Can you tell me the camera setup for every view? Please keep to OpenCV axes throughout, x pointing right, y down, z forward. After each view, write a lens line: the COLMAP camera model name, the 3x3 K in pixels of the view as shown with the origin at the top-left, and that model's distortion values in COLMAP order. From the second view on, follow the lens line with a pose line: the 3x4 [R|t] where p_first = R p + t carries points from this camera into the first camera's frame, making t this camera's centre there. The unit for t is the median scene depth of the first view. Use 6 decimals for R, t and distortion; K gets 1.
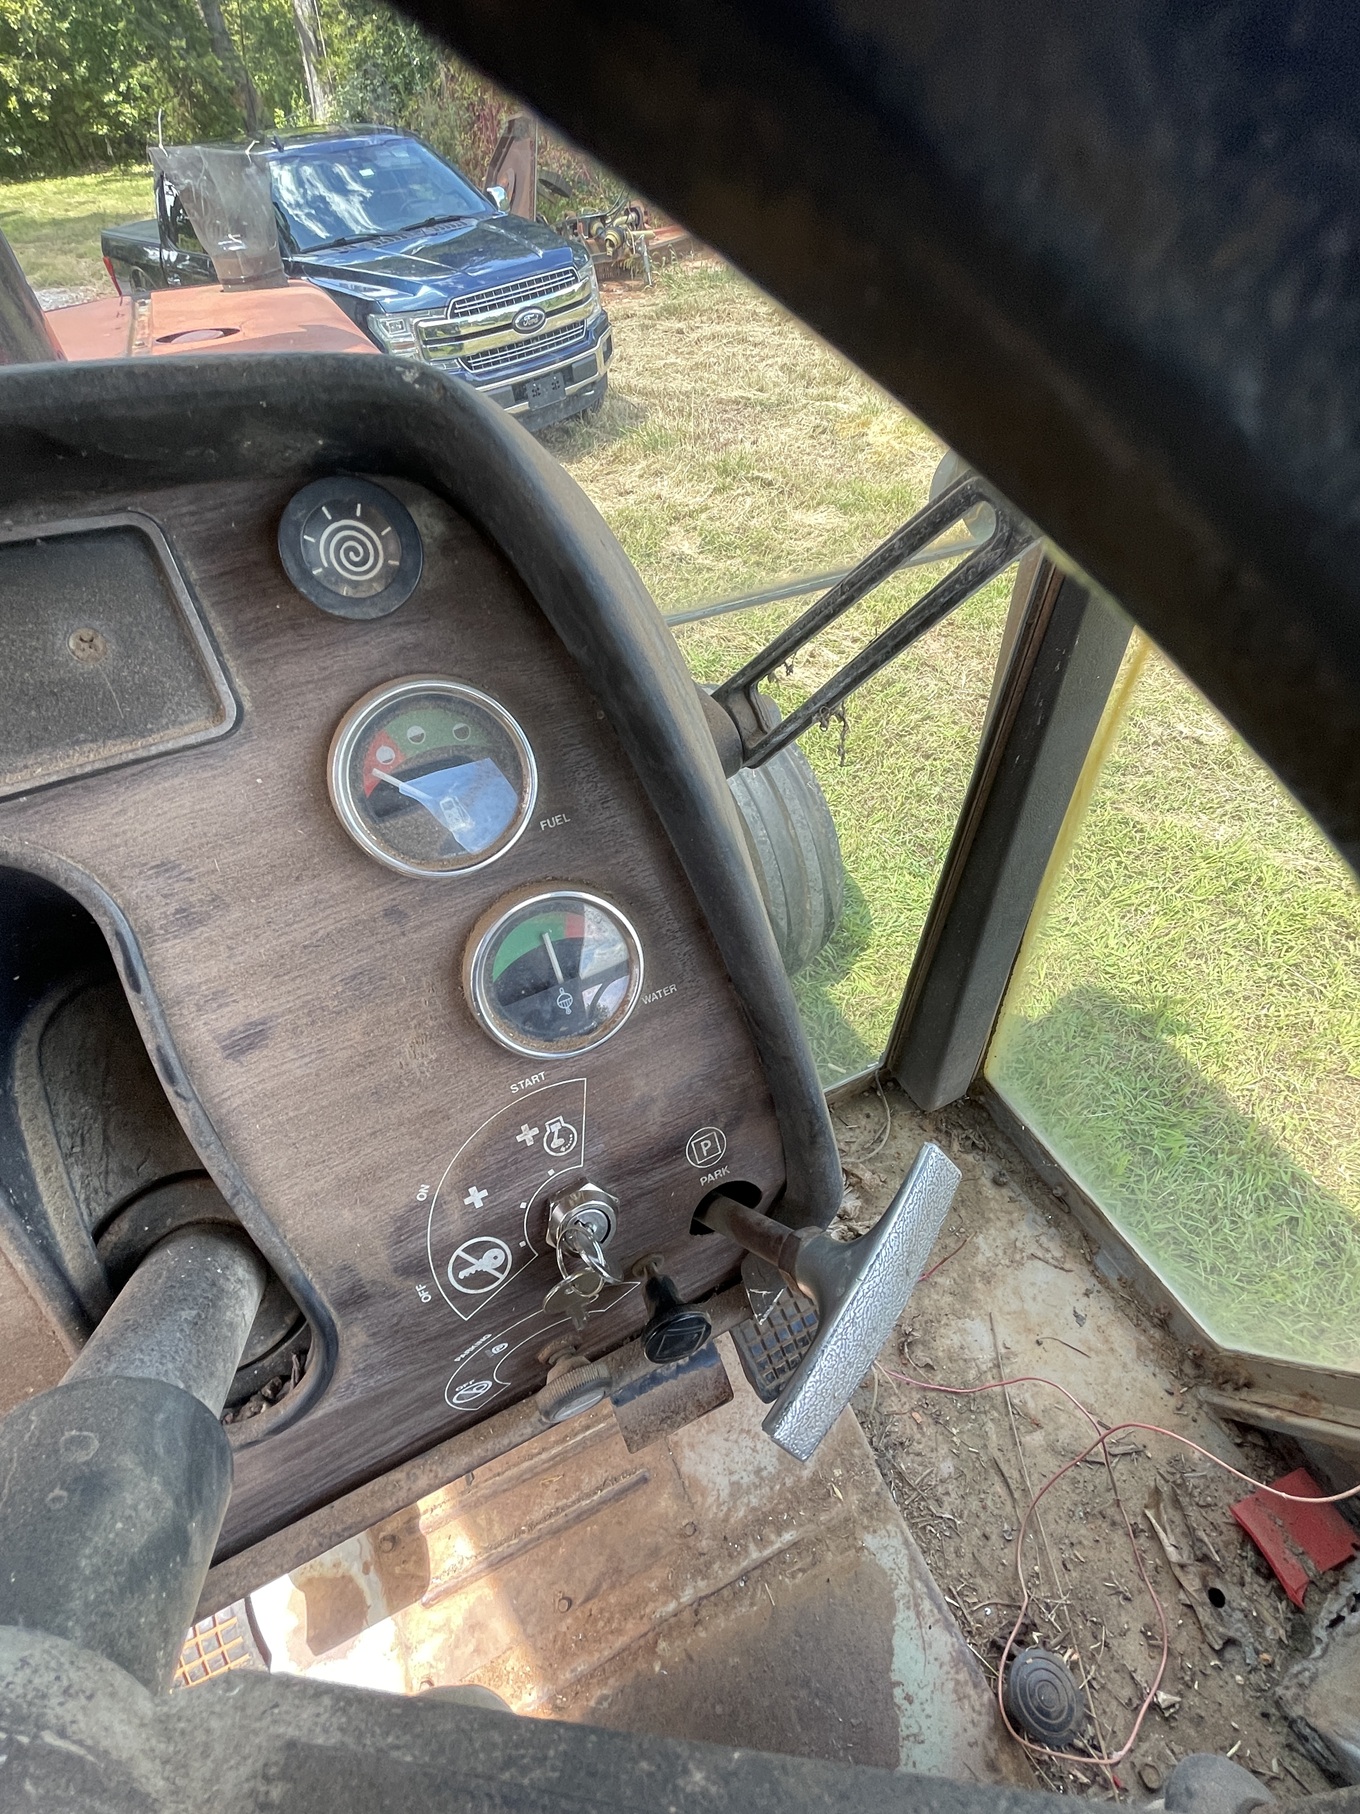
lens RADIAL K [[793.9, 0, 651.0], [0, 793.9, 911.0], [0, 0, 1]] dist [-0.001391, -0.000349]
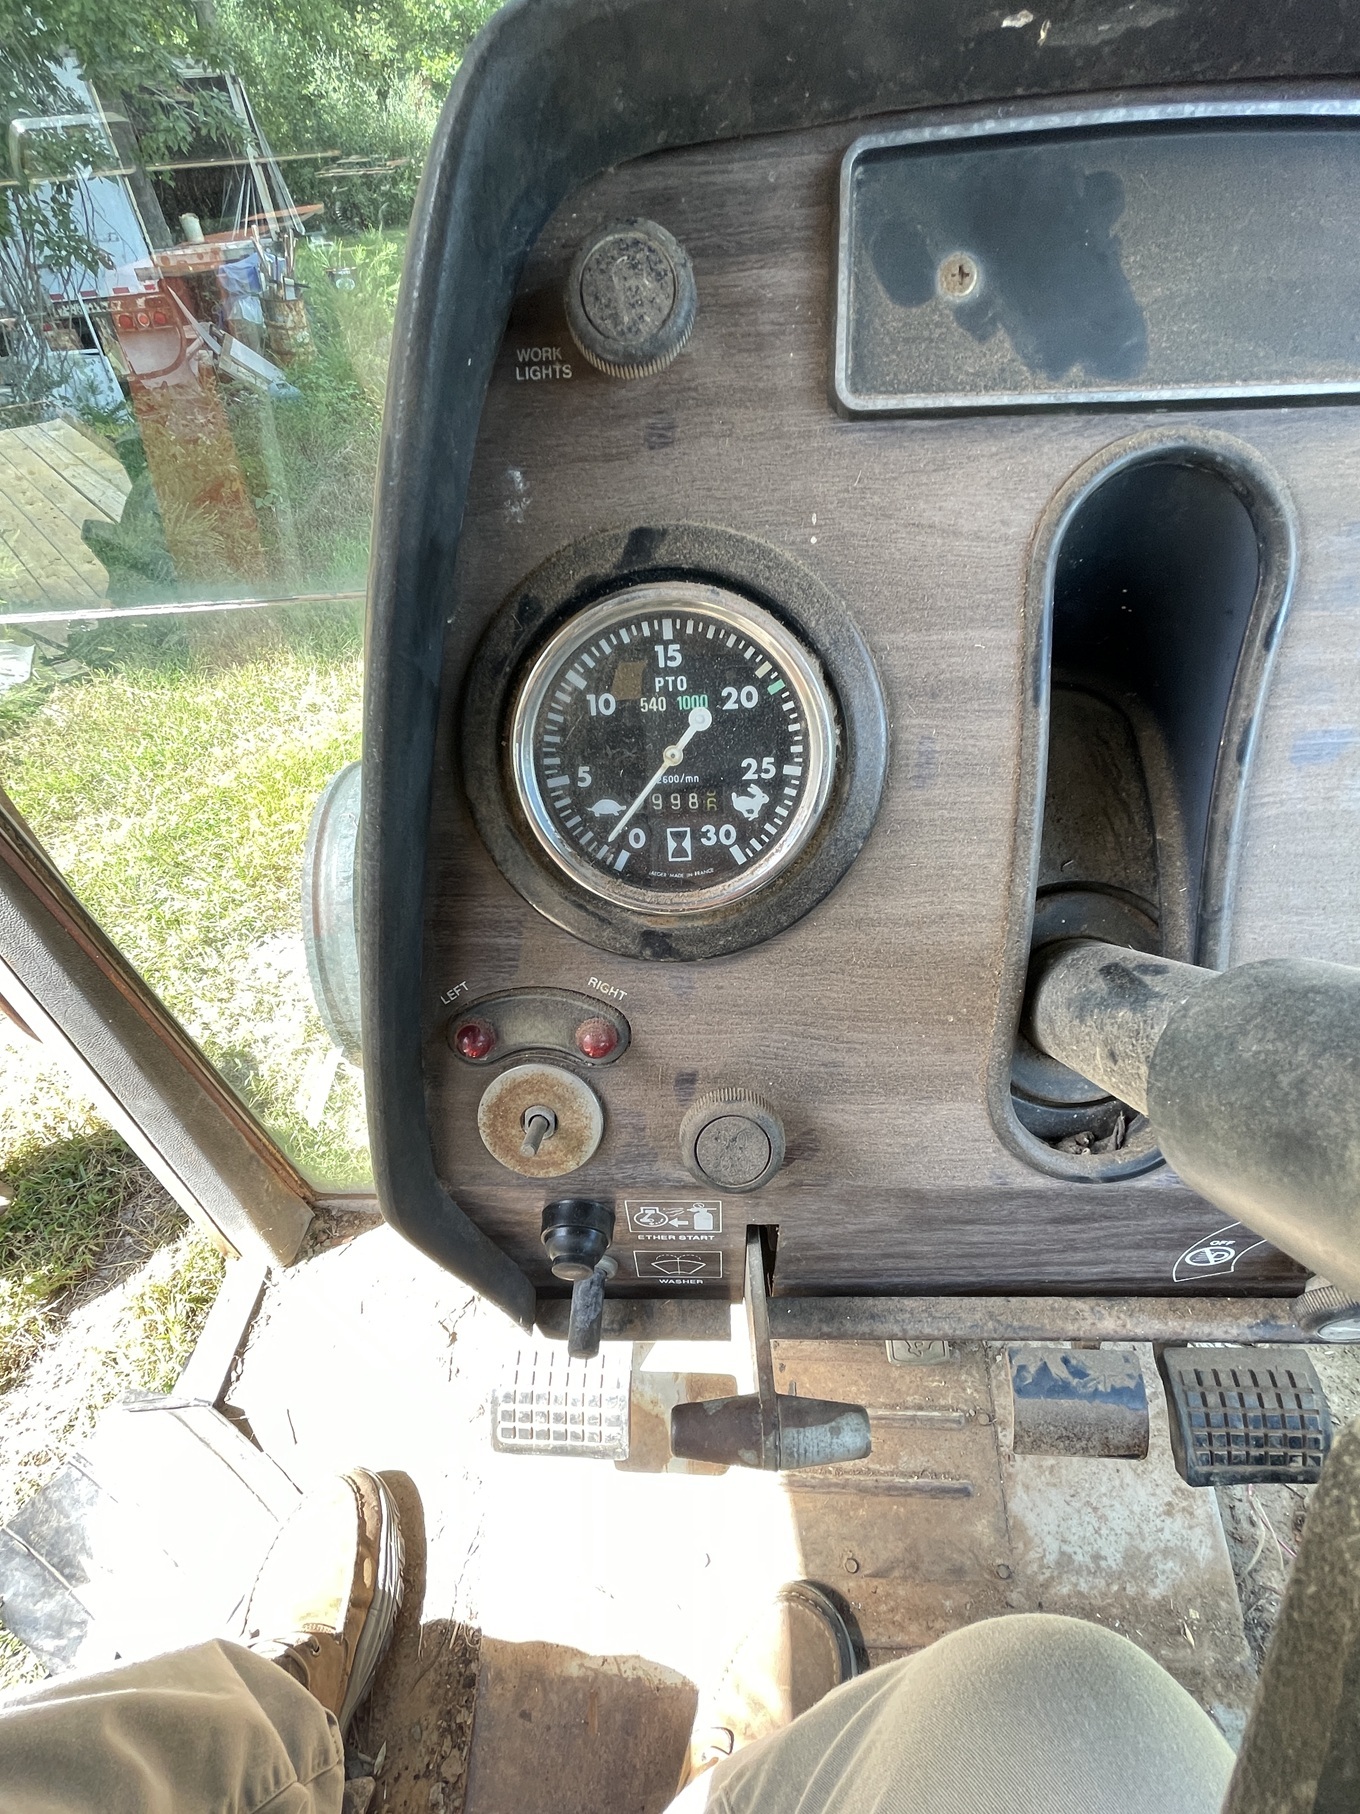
lens RADIAL K [[799.1, 0, 656.0], [0, 799.1, 902.5], [0, 0, 1]] dist [0.001140, 0.000195]
pose [[0.893089, 0.318369, -0.317857, -0.725781], [-0.324444, 0.945251, 0.035179, 0.471465], [0.311655, 0.071709, 0.947486, -0.076234]]
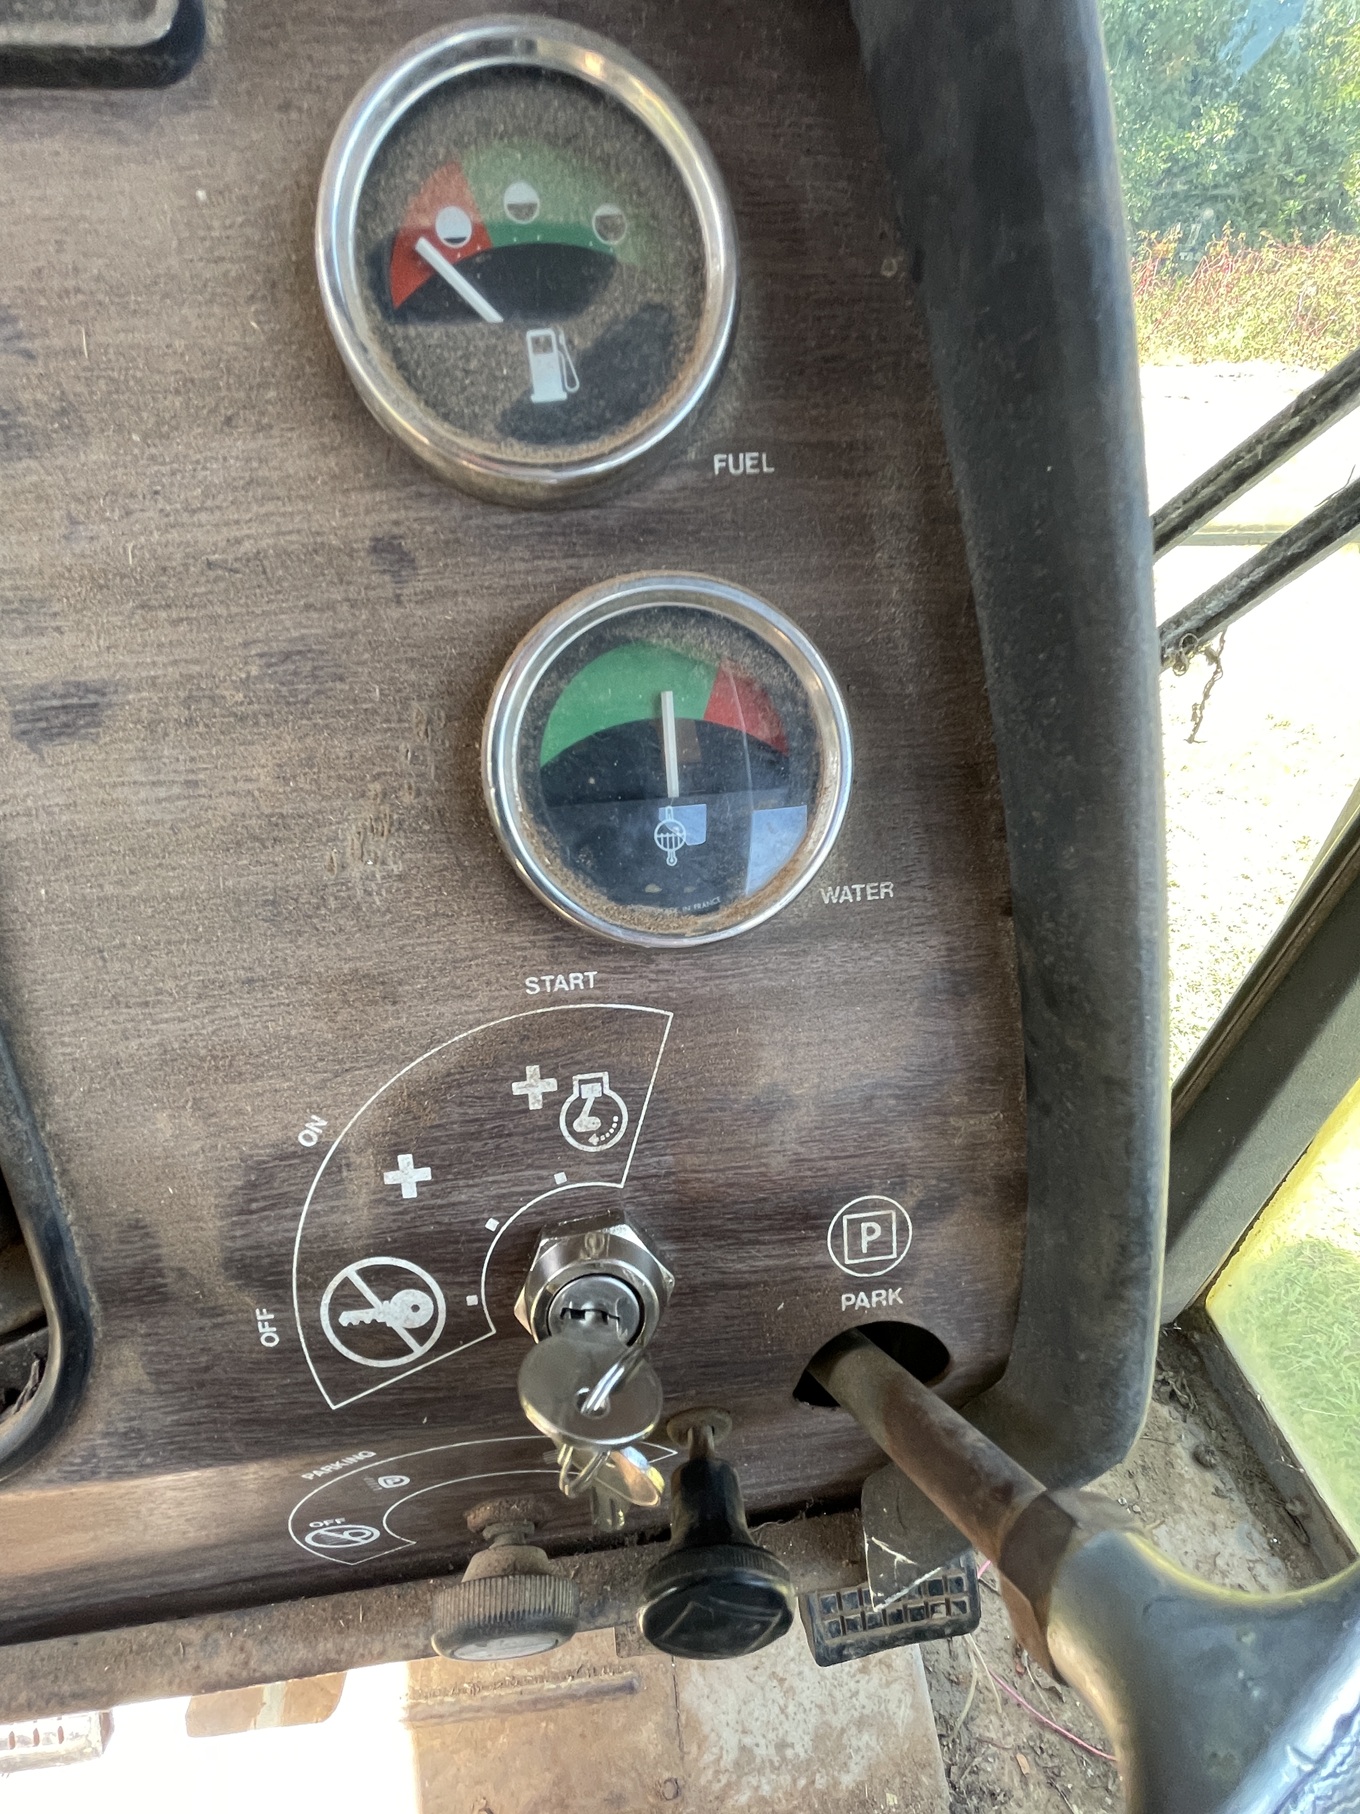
lens RADIAL K [[799.1, 0, 656.0], [0, 799.1, 902.5], [0, 0, 1]] dist [0.001140, 0.000195]
pose [[0.946183, 0.240288, -0.216794, 0.001057], [-0.263957, 0.960571, -0.087355, 0.186869], [0.187255, 0.139878, 0.972301, 0.485243]]
